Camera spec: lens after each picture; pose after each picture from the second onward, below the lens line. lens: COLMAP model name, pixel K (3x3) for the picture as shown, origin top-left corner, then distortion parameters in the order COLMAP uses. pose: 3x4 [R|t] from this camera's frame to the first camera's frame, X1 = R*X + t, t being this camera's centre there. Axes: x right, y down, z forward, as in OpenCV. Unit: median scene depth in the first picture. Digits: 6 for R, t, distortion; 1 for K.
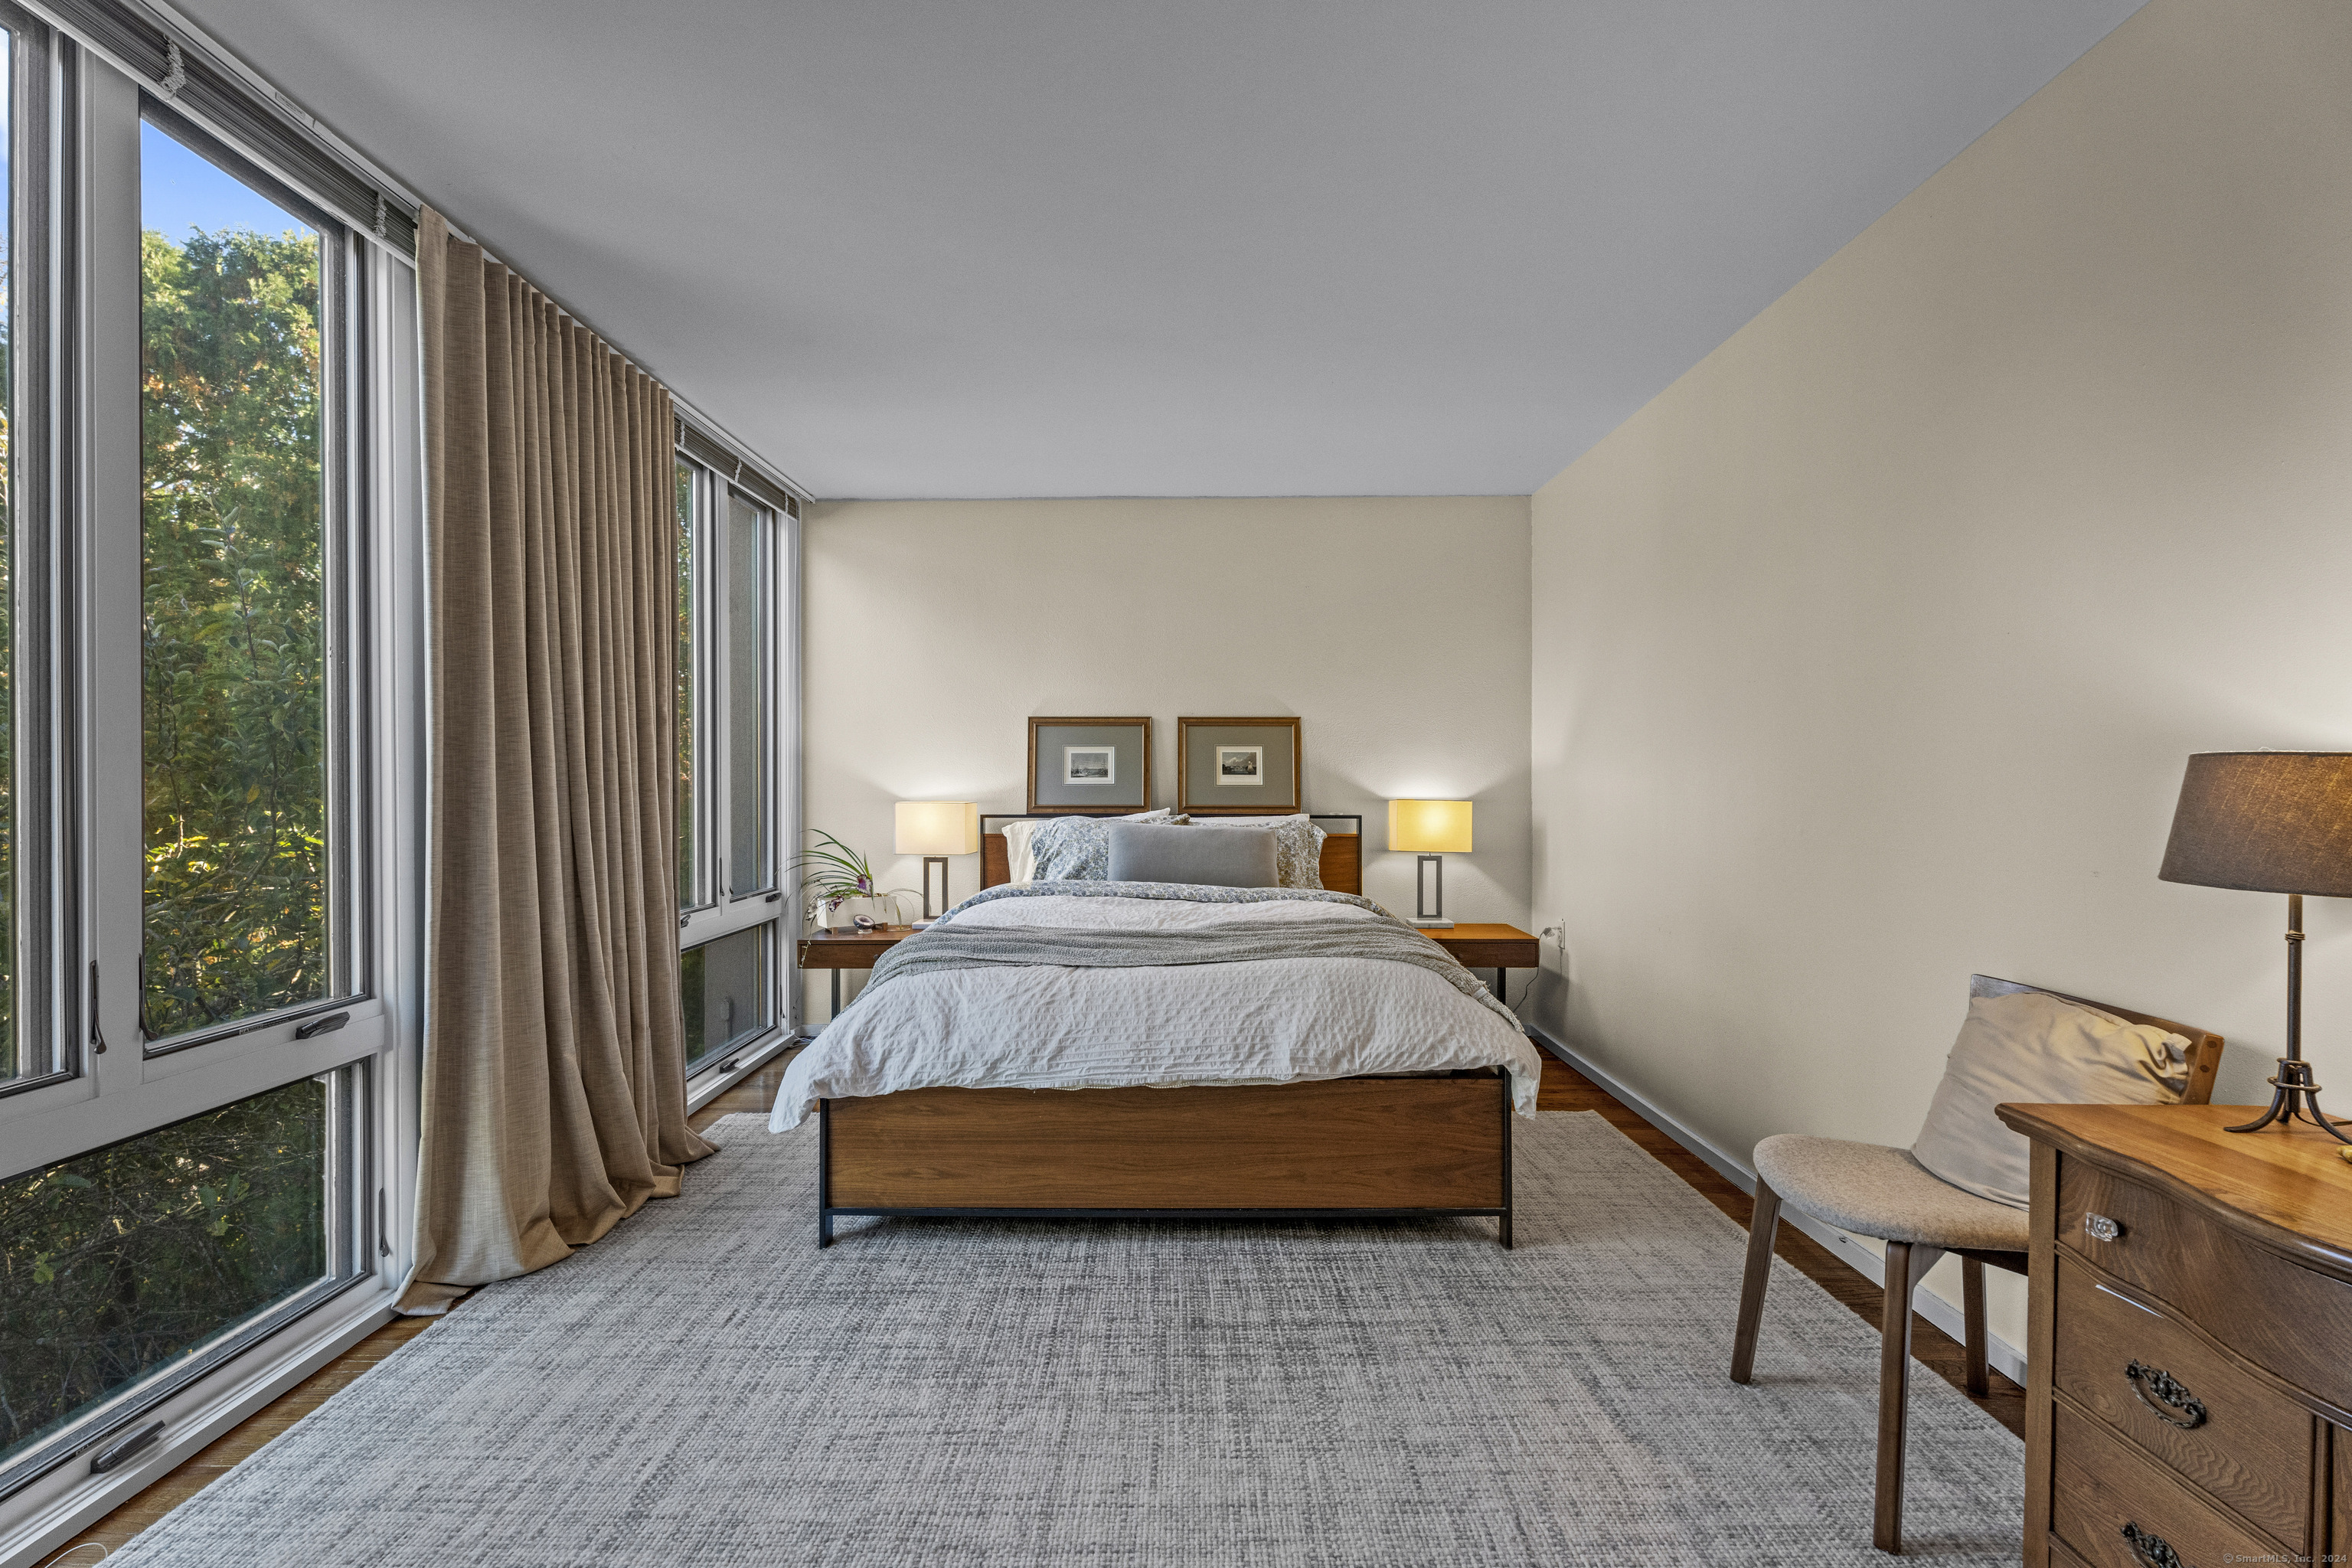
lens RADIAL K [[1039.2, 0, 1171.0], [0, 1039.2, 788.0], [0, 0, 1]] dist [0.002205, -0.000464]
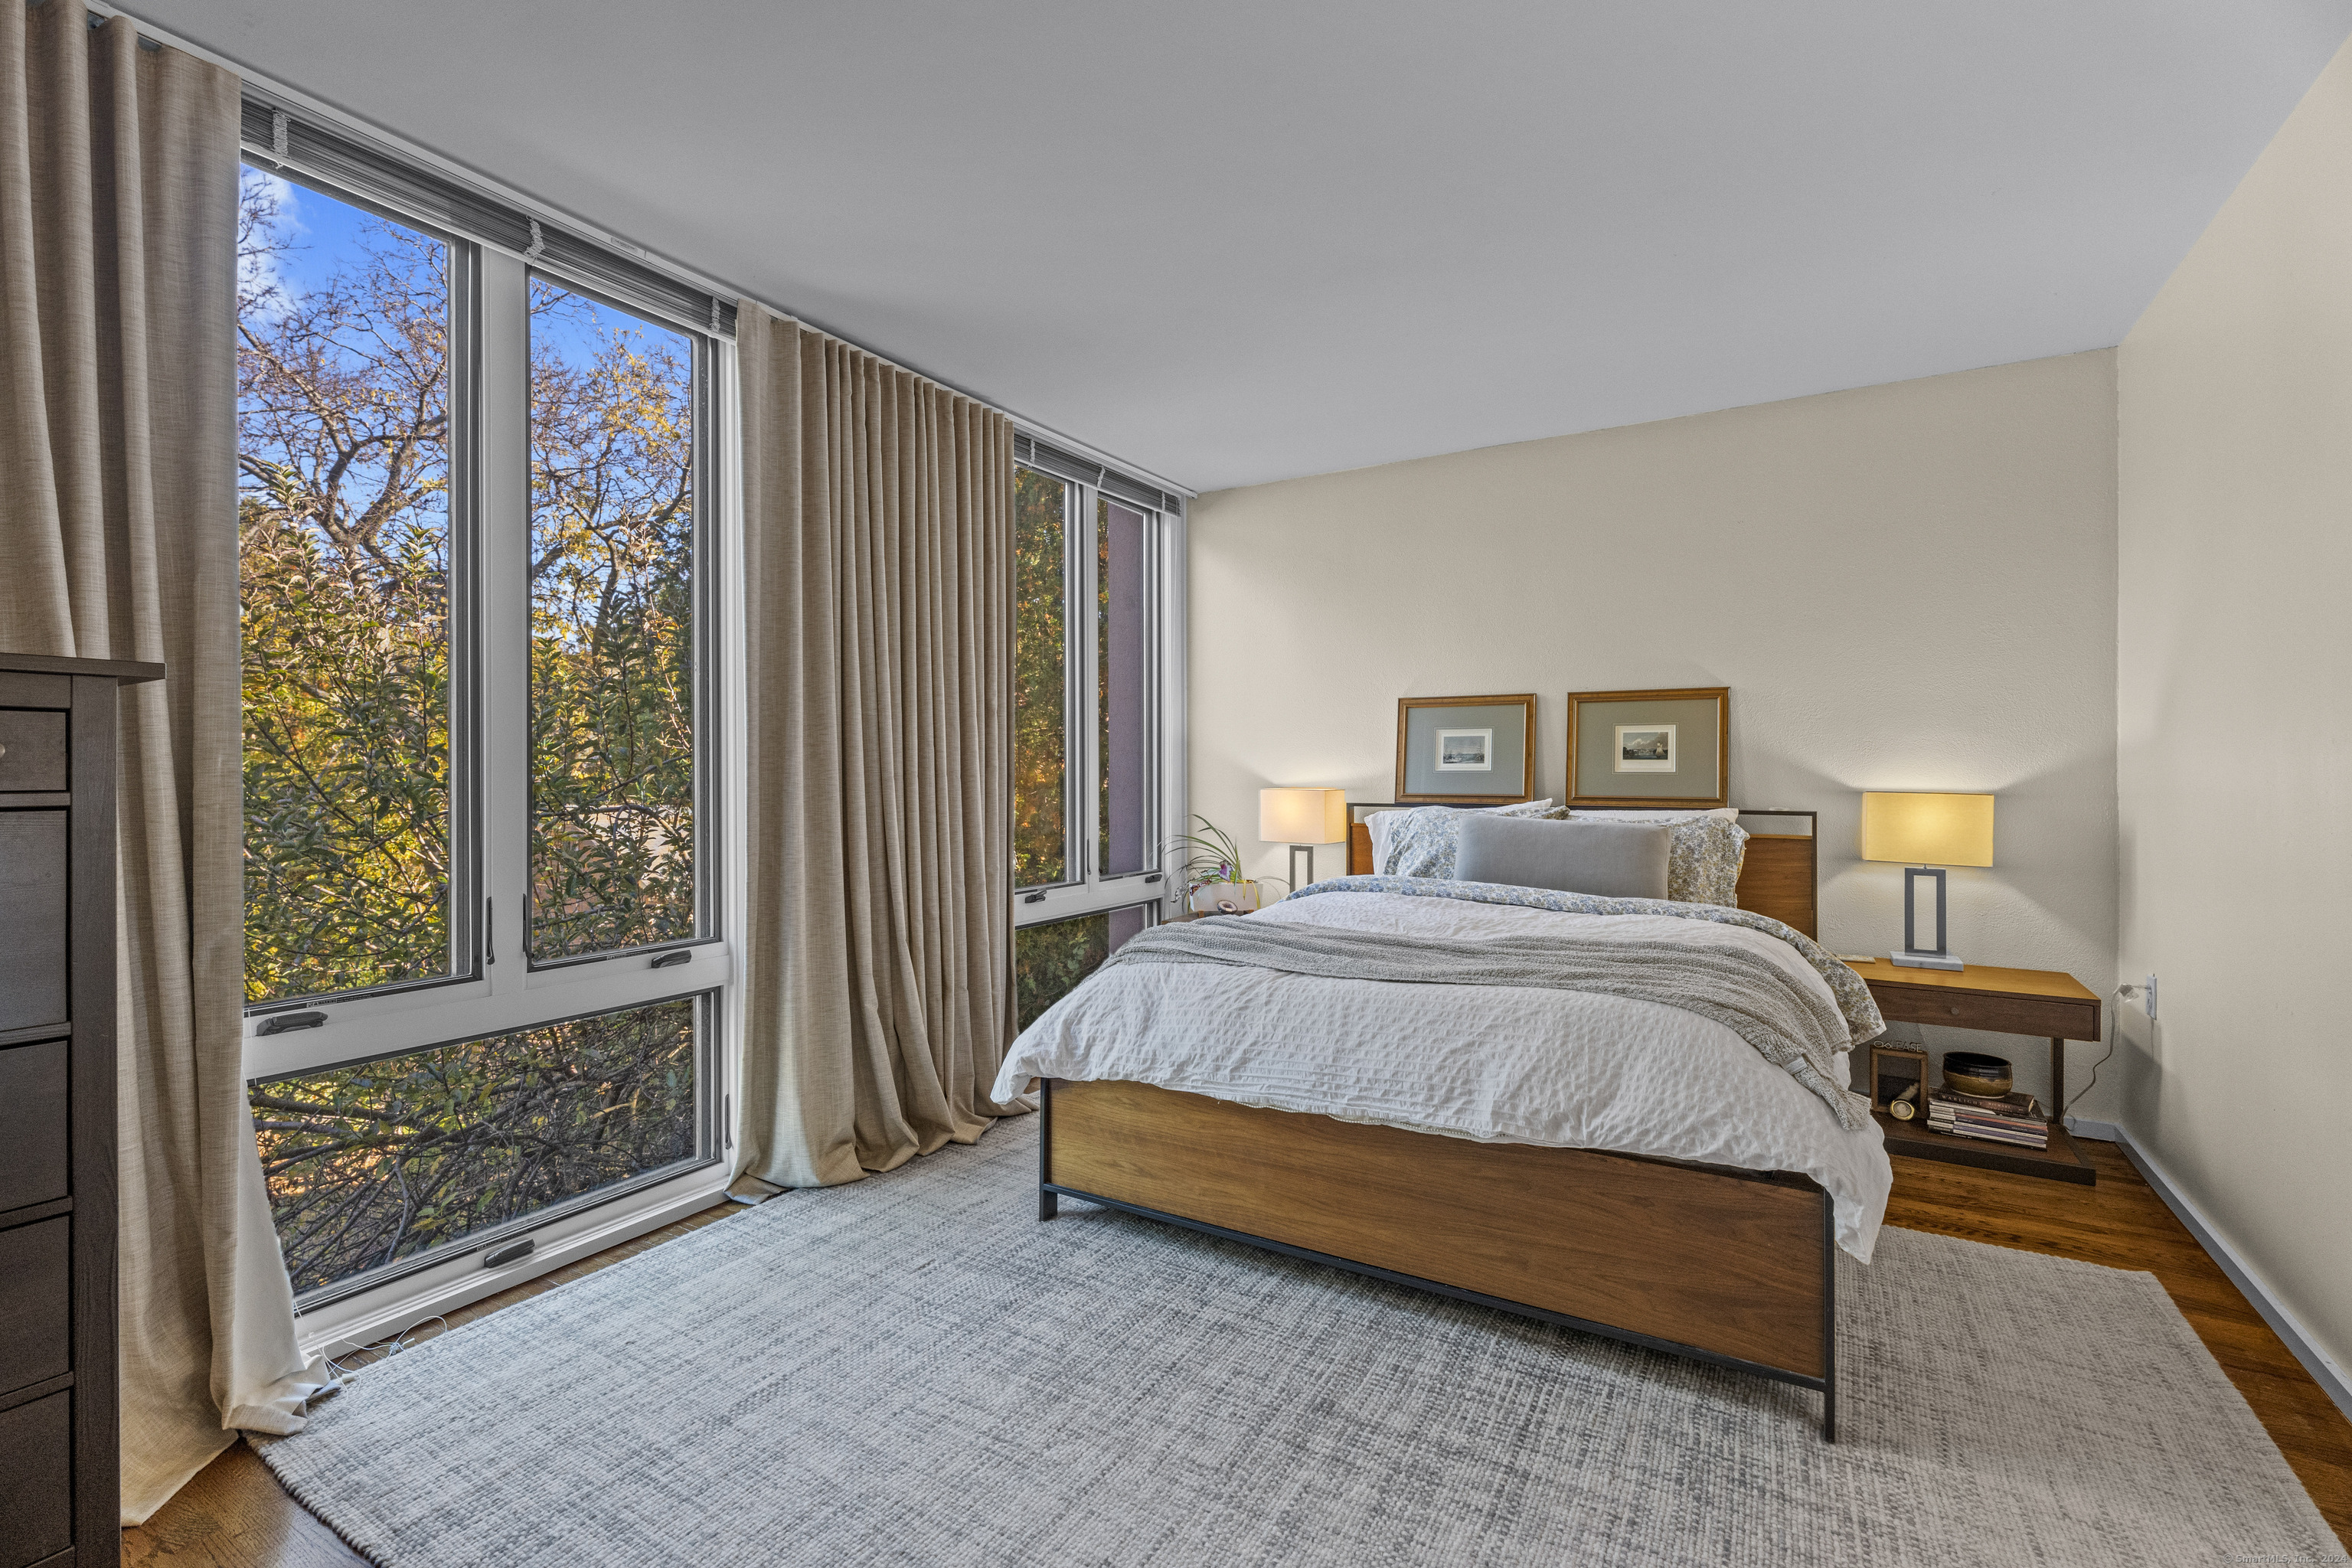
lens RADIAL K [[1043.7, 0, 1169.8], [0, 1043.7, 774.4], [0, 0, 1]] dist [0.001469, 0.000687]
pose [[0.859001, 0.001456, -0.511972, 0.301384], [-0.002248, 0.999997, -0.000926, 0.001214], [0.511969, 0.001947, 0.859002, 0.175485]]
